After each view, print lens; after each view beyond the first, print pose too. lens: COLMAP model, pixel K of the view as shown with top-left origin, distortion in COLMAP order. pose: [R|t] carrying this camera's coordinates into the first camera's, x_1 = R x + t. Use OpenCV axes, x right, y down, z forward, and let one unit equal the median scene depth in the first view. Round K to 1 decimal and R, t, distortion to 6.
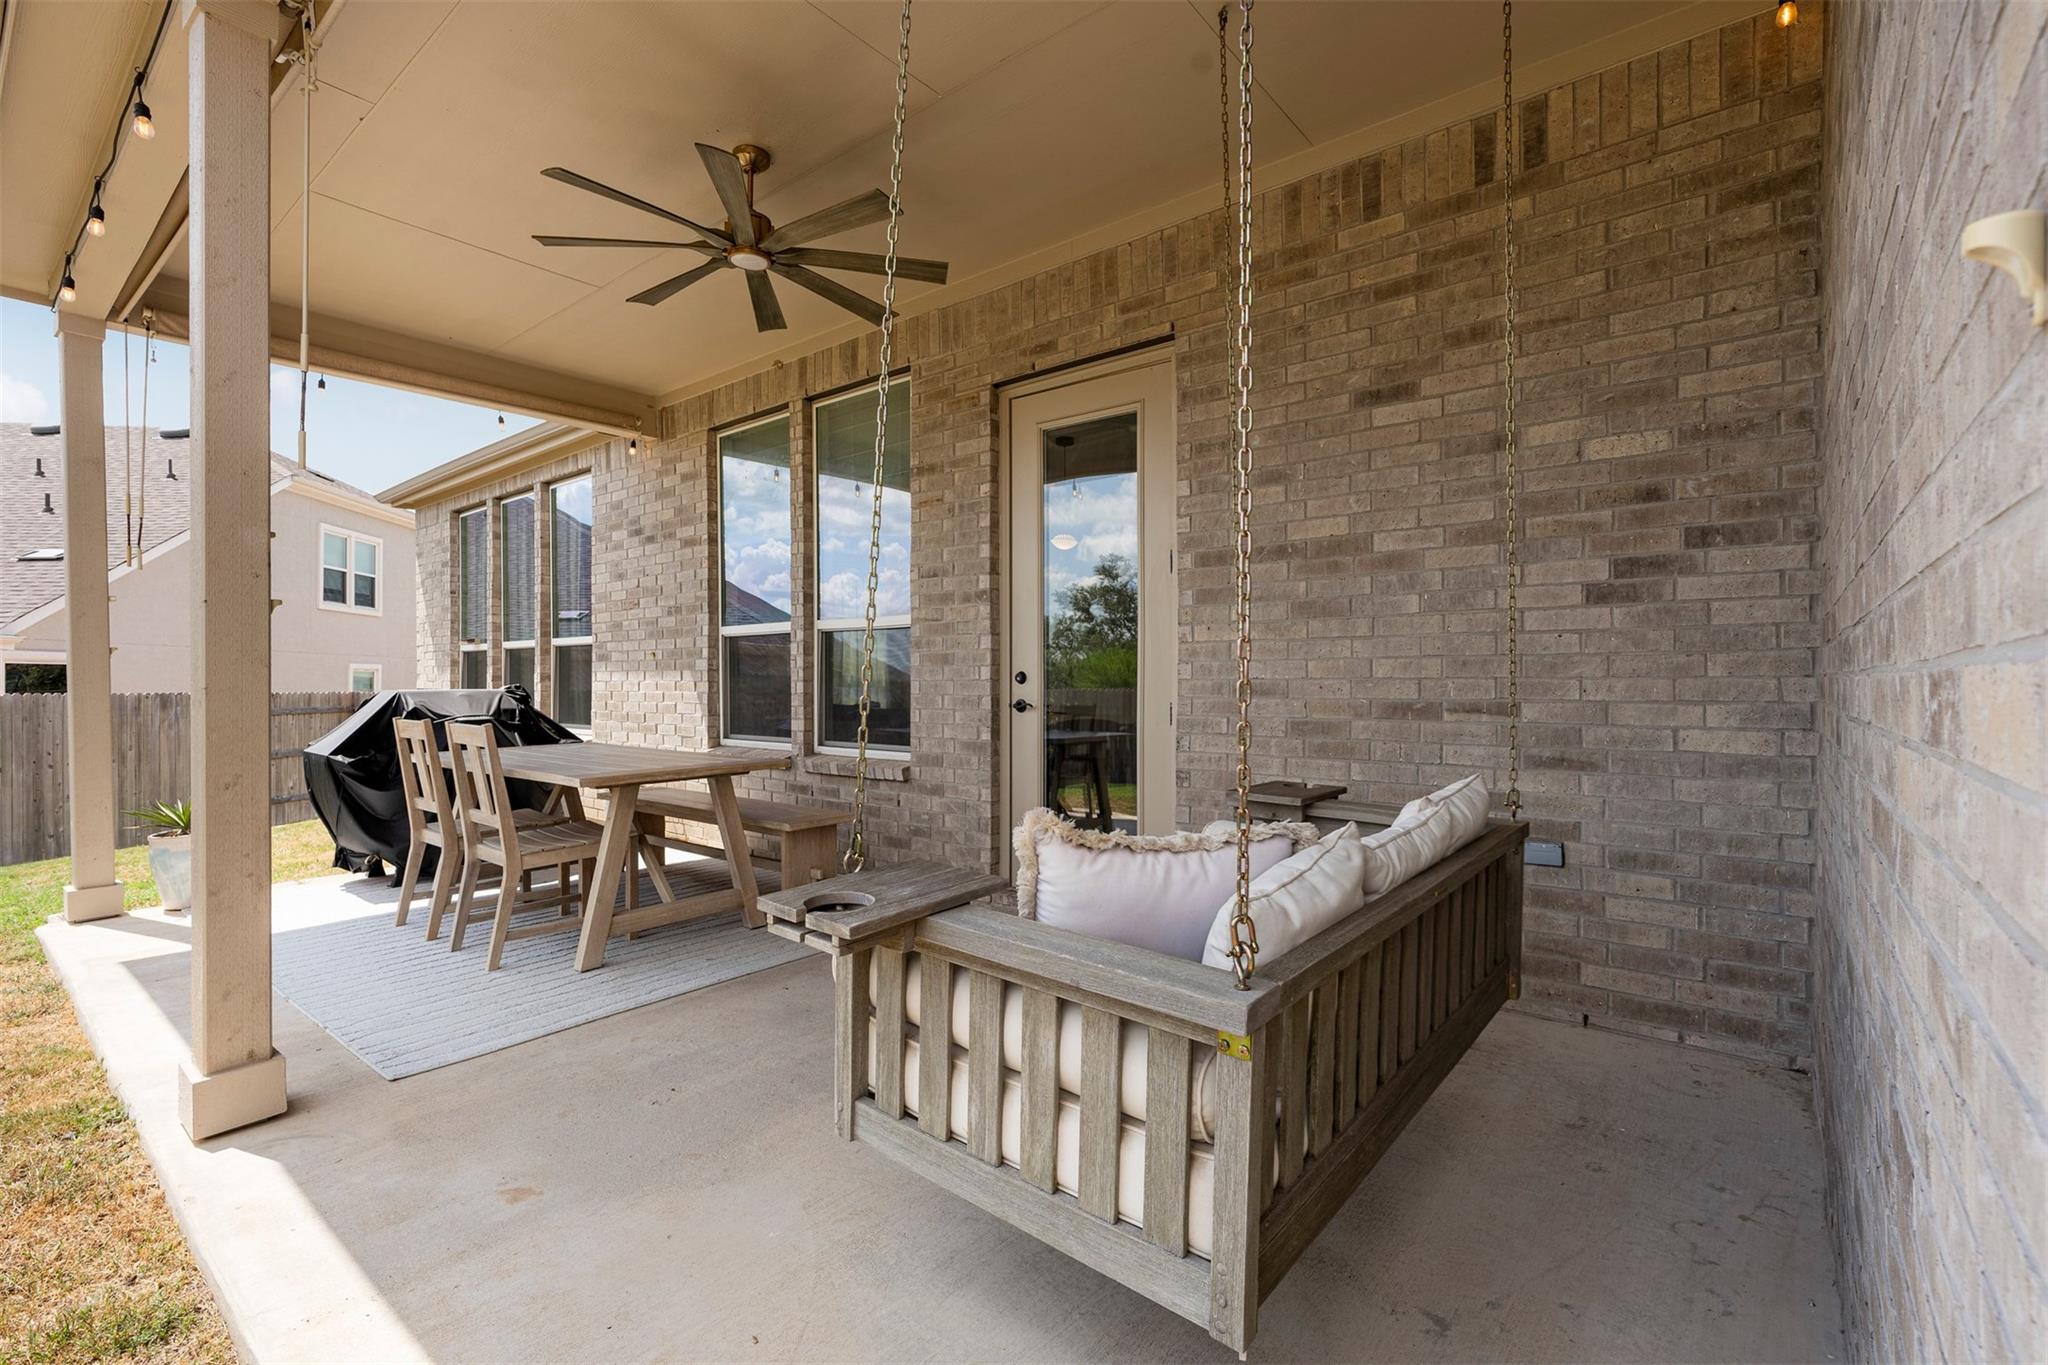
lens RADIAL K [[919.0, 0, 1027.0], [0, 919.0, 680.1], [0, 0, 1]] dist [-0.000059, 0.000066]
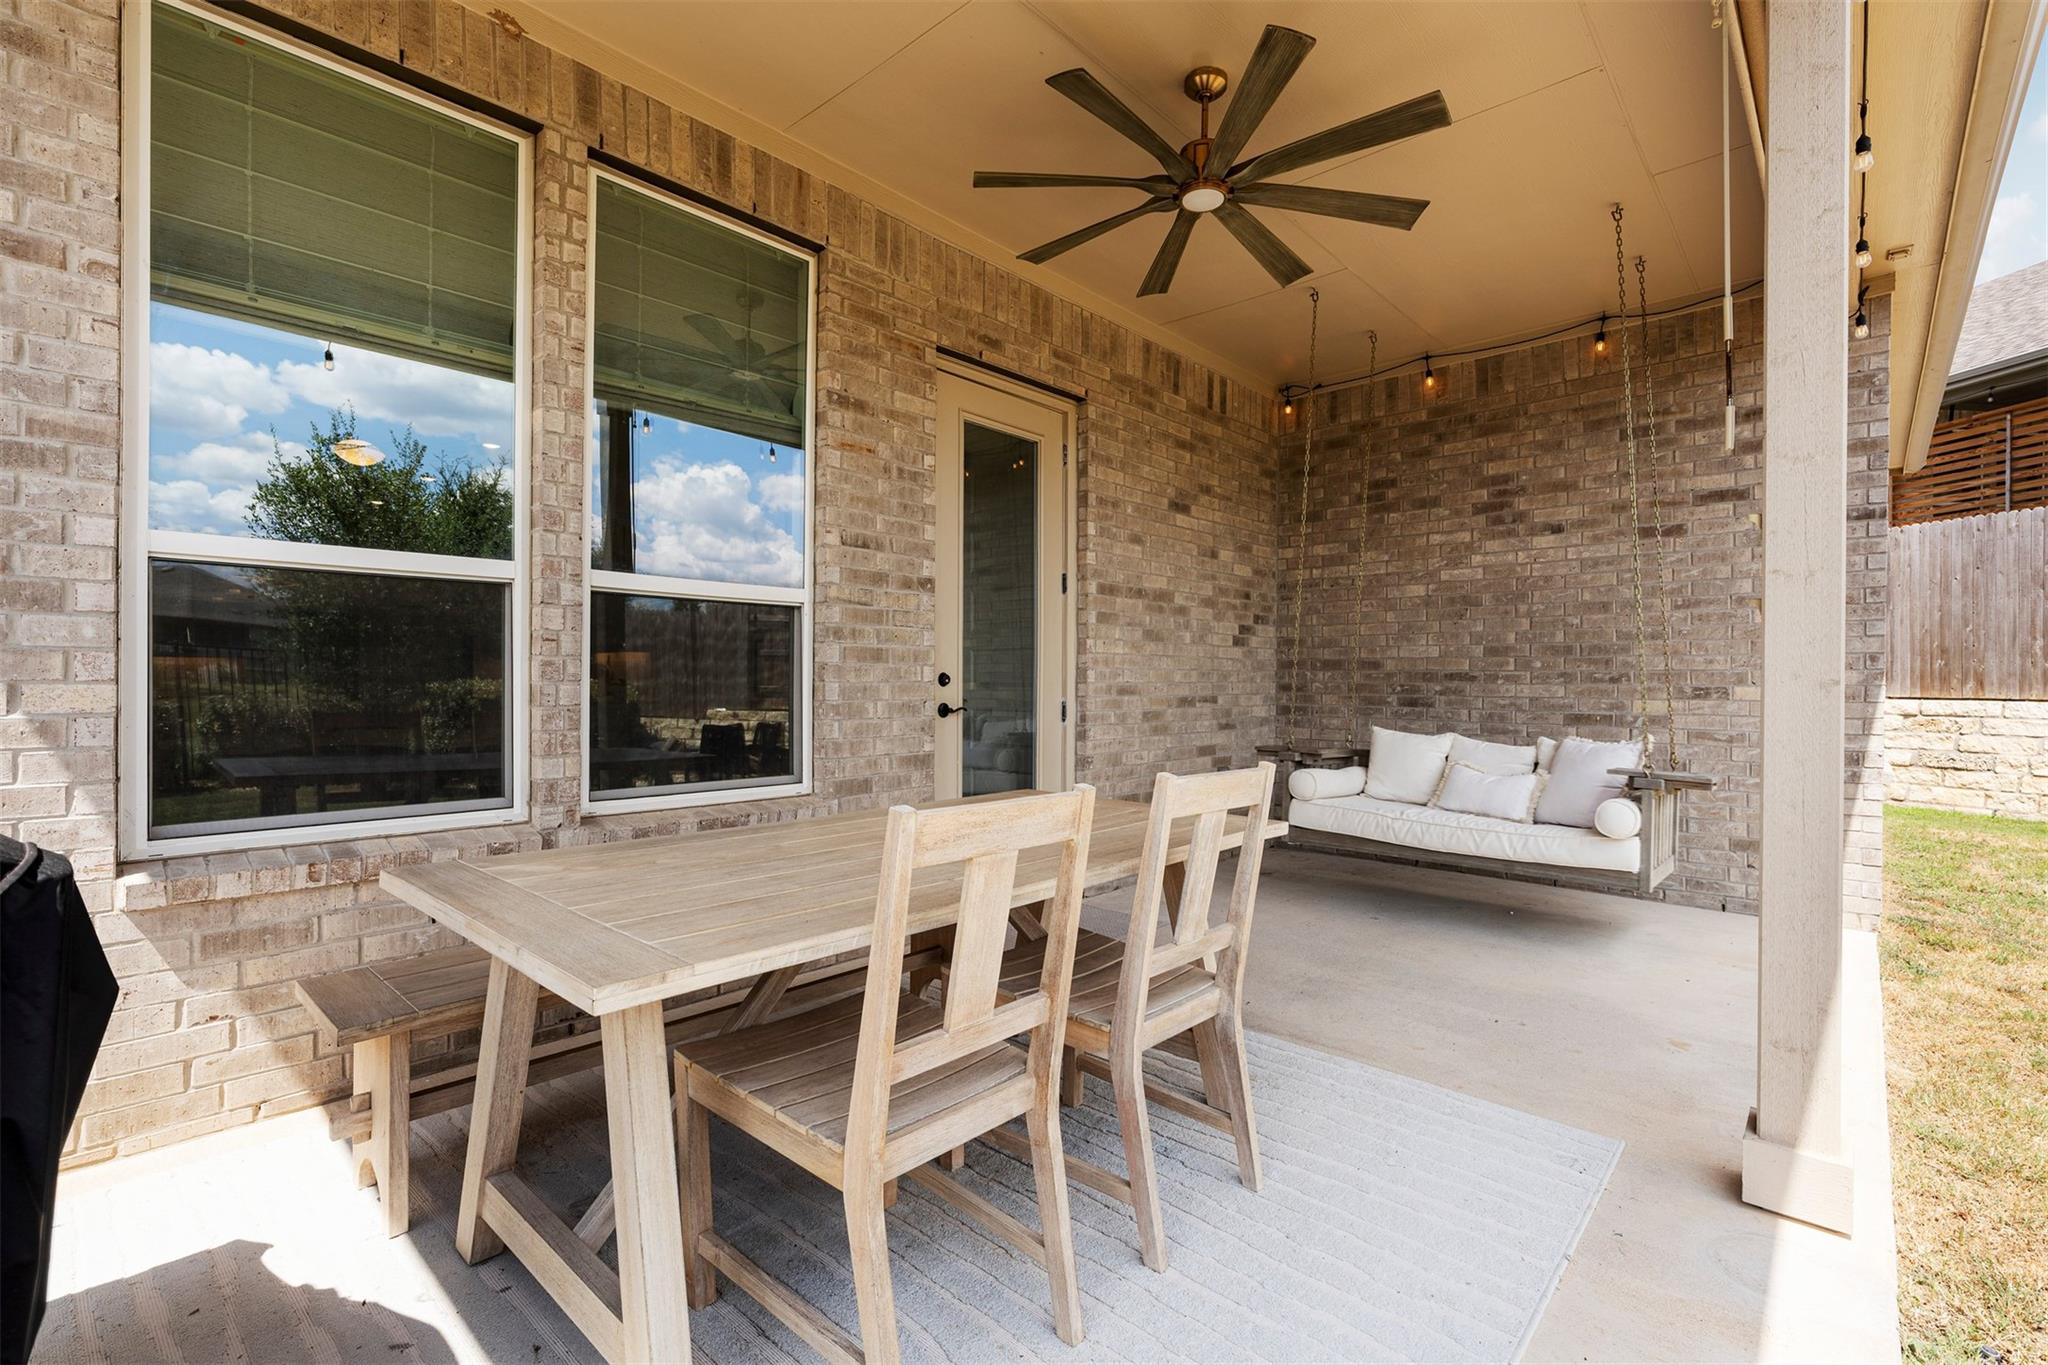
lens RADIAL K [[919.0, 0, 1027.0], [0, 919.0, 680.1], [0, 0, 1]] dist [-0.000059, 0.000066]
pose [[0.052843, 0.001480, 0.998602, -1.173146], [-0.007024, 0.999975, -0.001111, -0.002146], [-0.998578, -0.006955, 0.052852, 1.116915]]
